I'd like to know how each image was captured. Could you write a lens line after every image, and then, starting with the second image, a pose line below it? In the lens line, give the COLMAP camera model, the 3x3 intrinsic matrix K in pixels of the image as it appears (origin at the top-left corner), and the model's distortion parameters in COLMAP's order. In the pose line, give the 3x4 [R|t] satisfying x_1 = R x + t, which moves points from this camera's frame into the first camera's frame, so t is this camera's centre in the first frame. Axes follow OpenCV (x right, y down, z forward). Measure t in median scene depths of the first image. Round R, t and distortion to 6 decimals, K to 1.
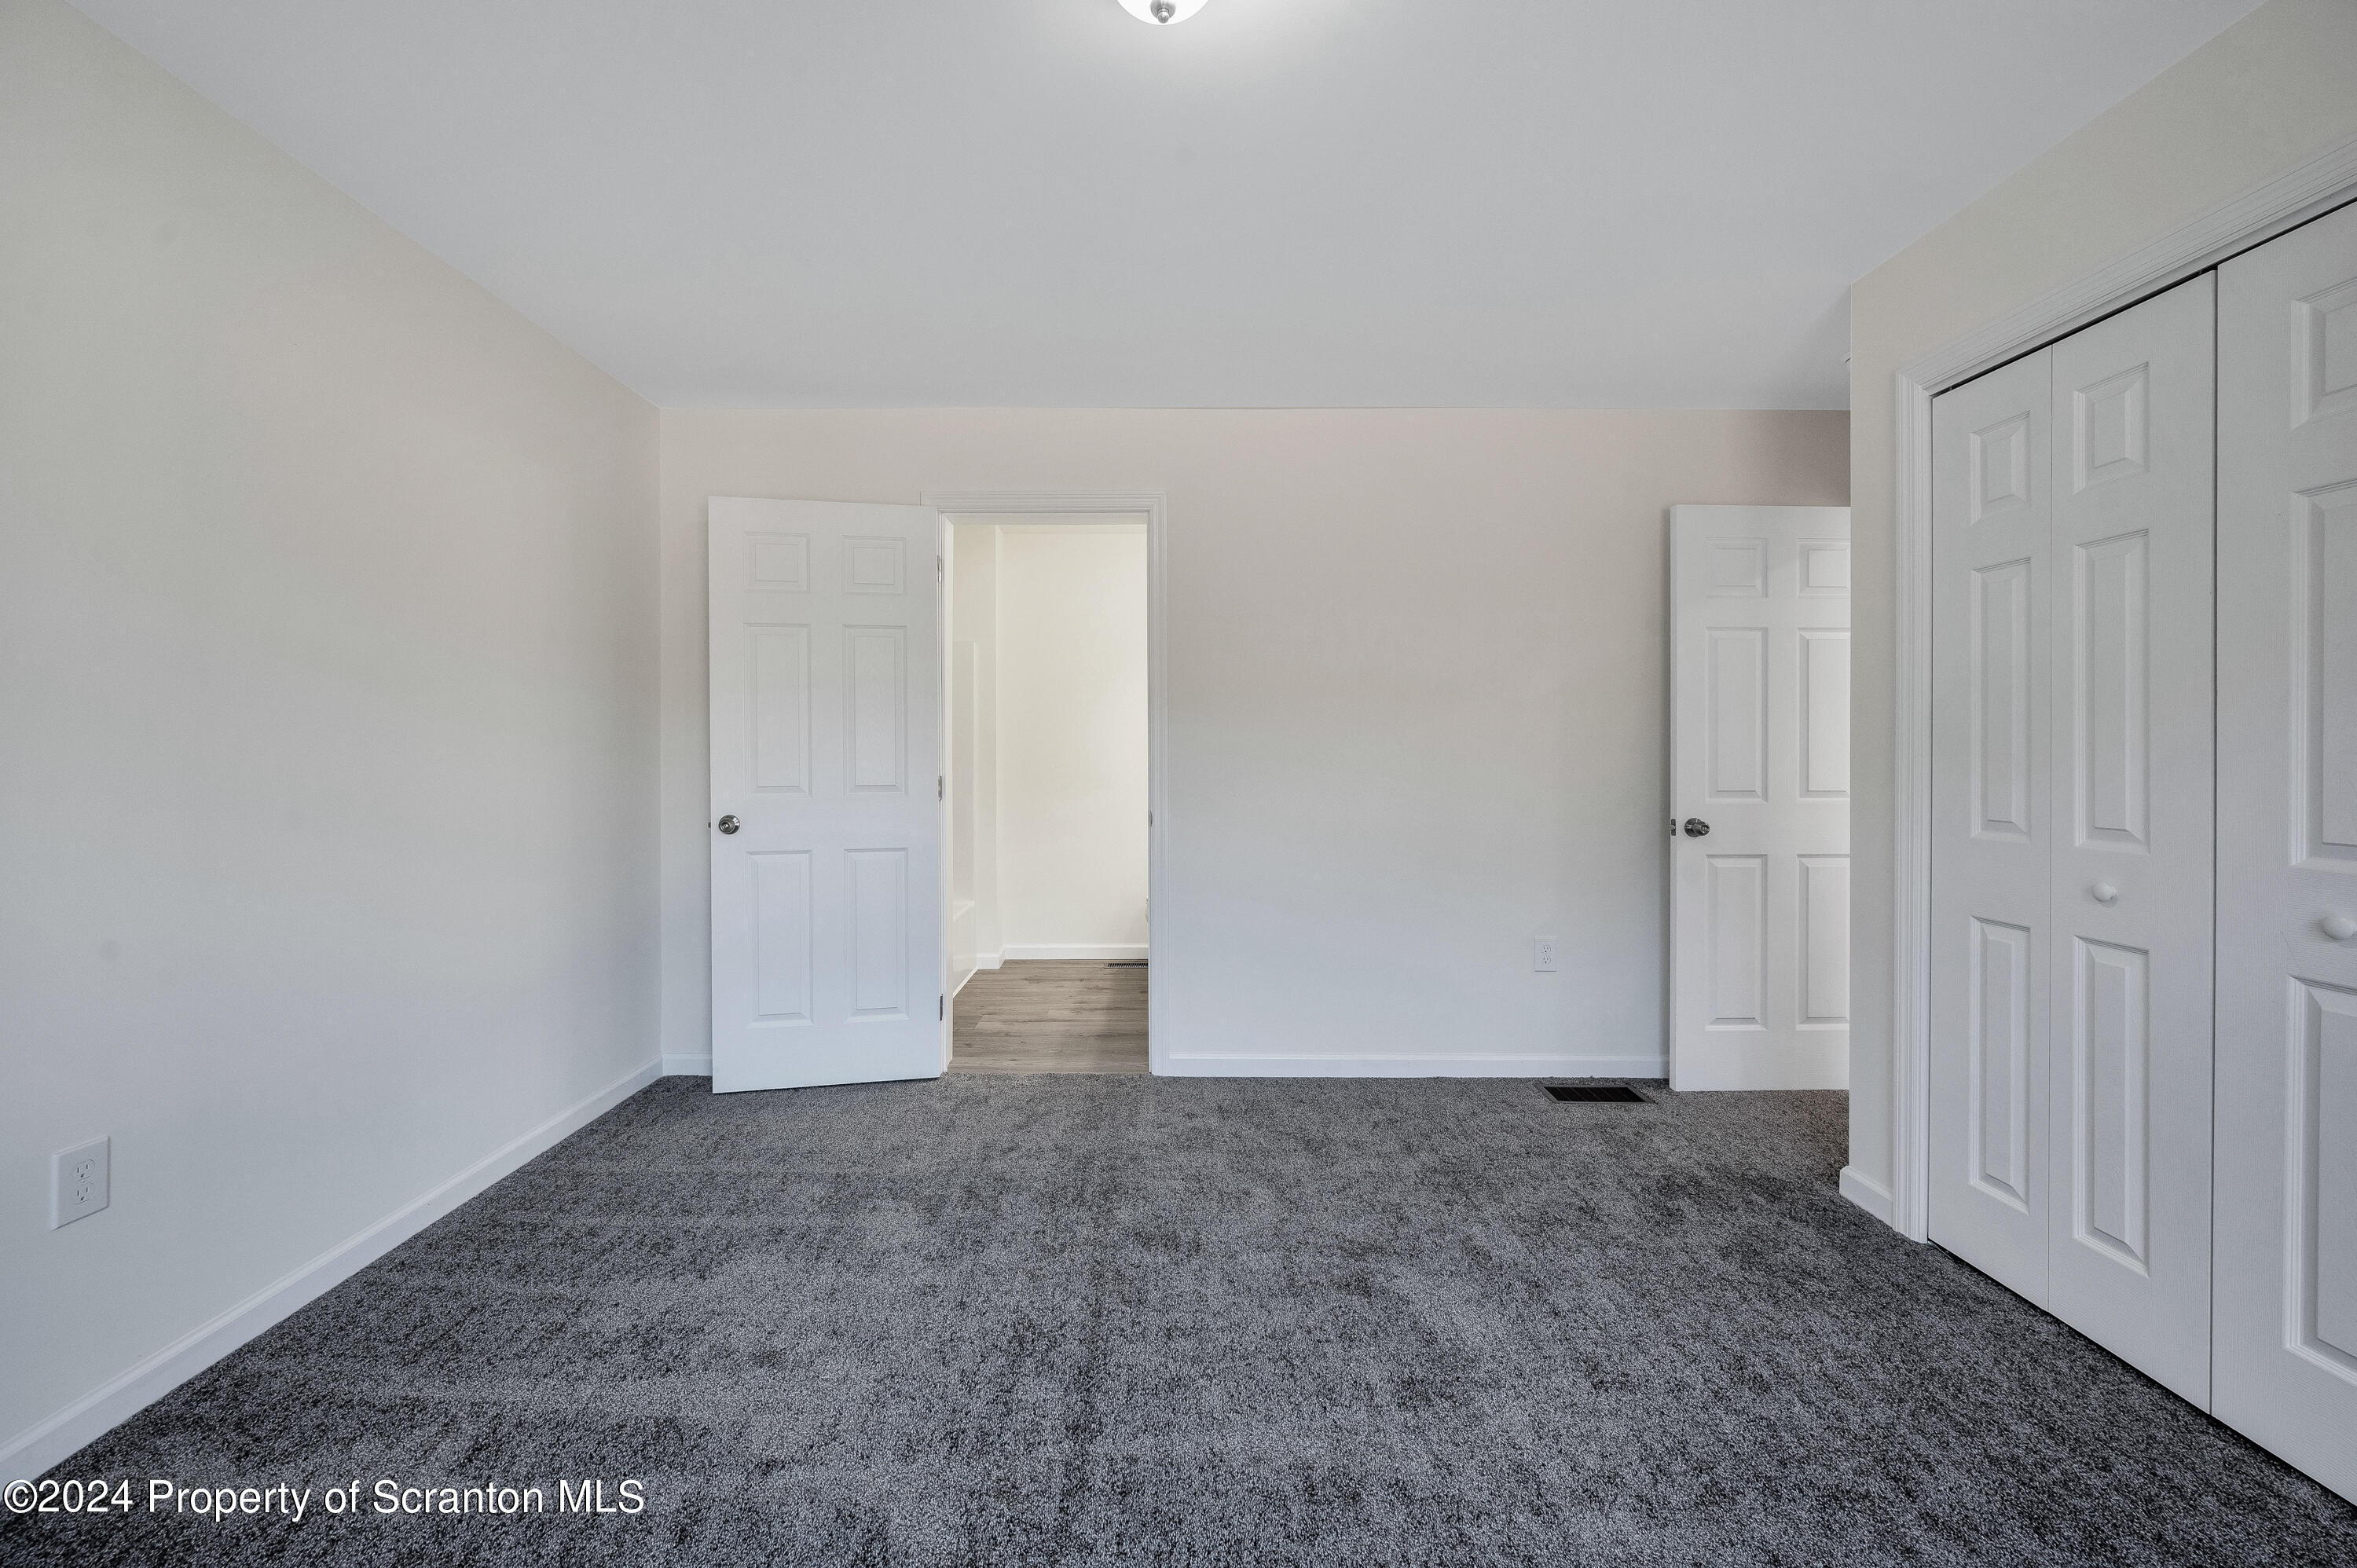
lens RADIAL K [[928.1, 0, 1190.1], [0, 928.1, 761.5], [0, 0, 1]] dist [-0.002056, 0.000244]
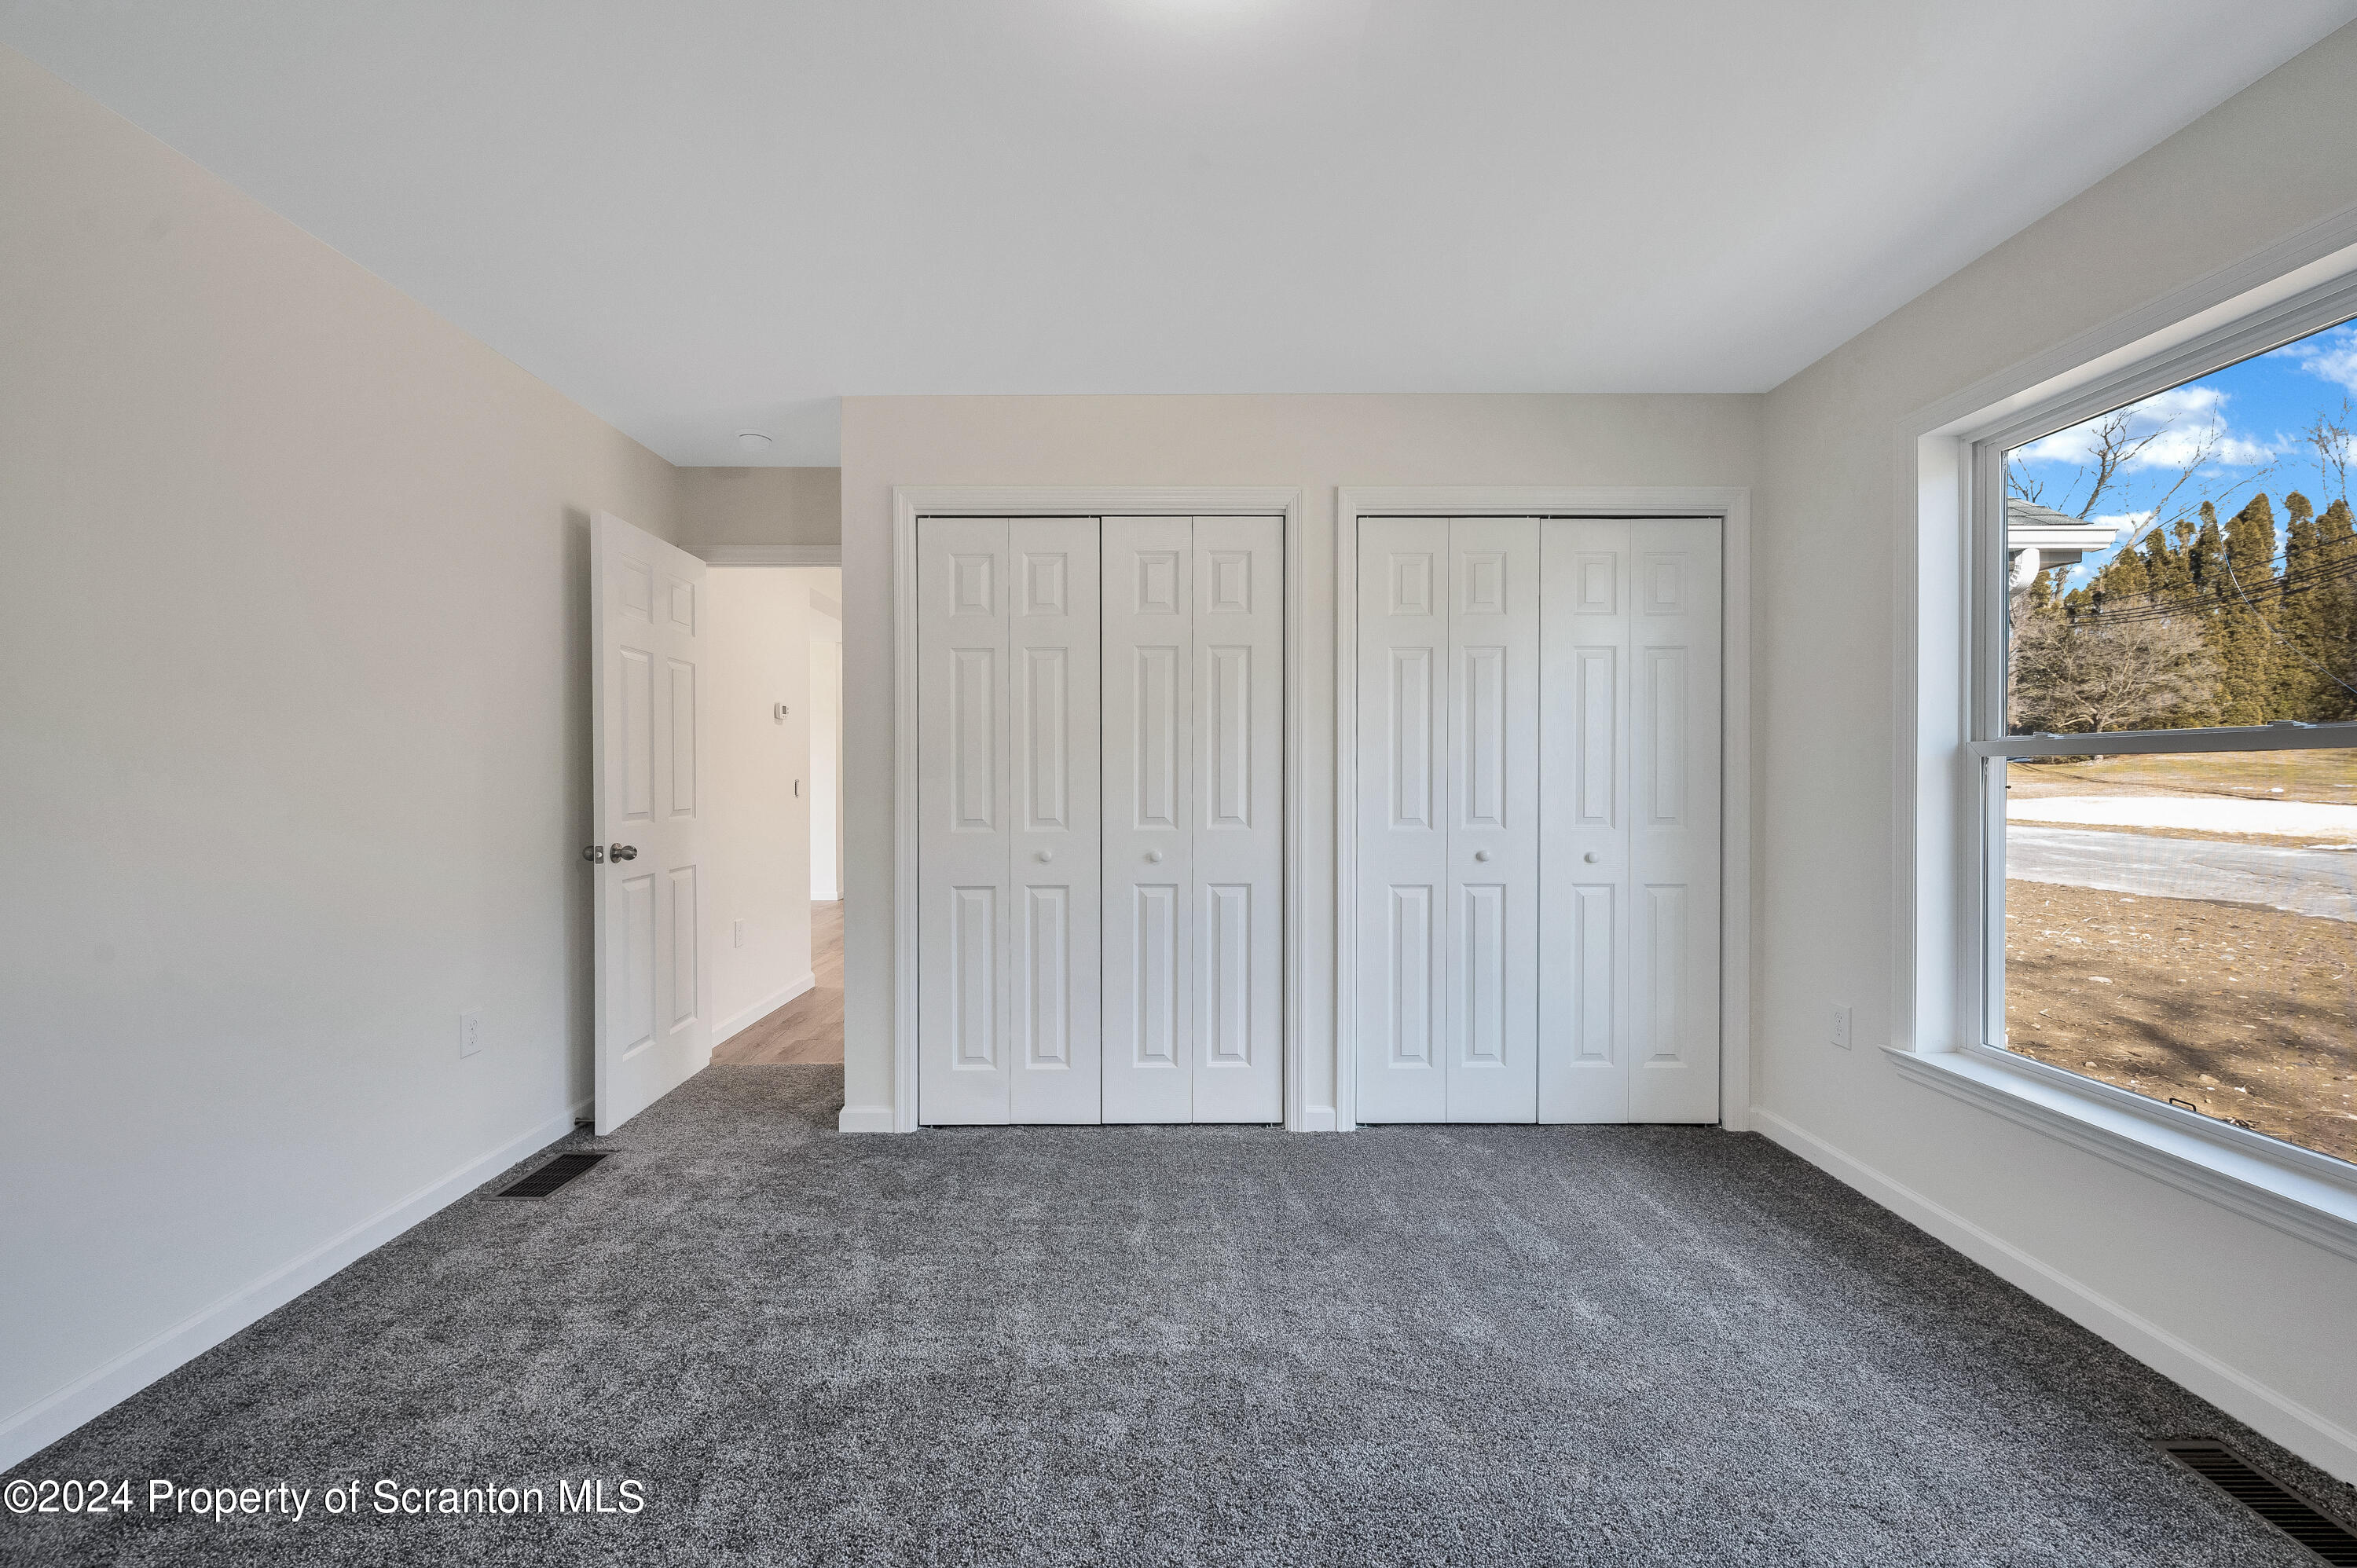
lens RADIAL K [[928.1, 0, 1159.7], [0, 928.1, 774.1], [0, 0, 1]] dist [-0.002056, 0.000244]
pose [[0.045666, -0.013802, 0.998861, -0.506590], [0.012373, 0.999836, 0.013250, -0.021062], [-0.998880, 0.011753, 0.045829, 0.513476]]
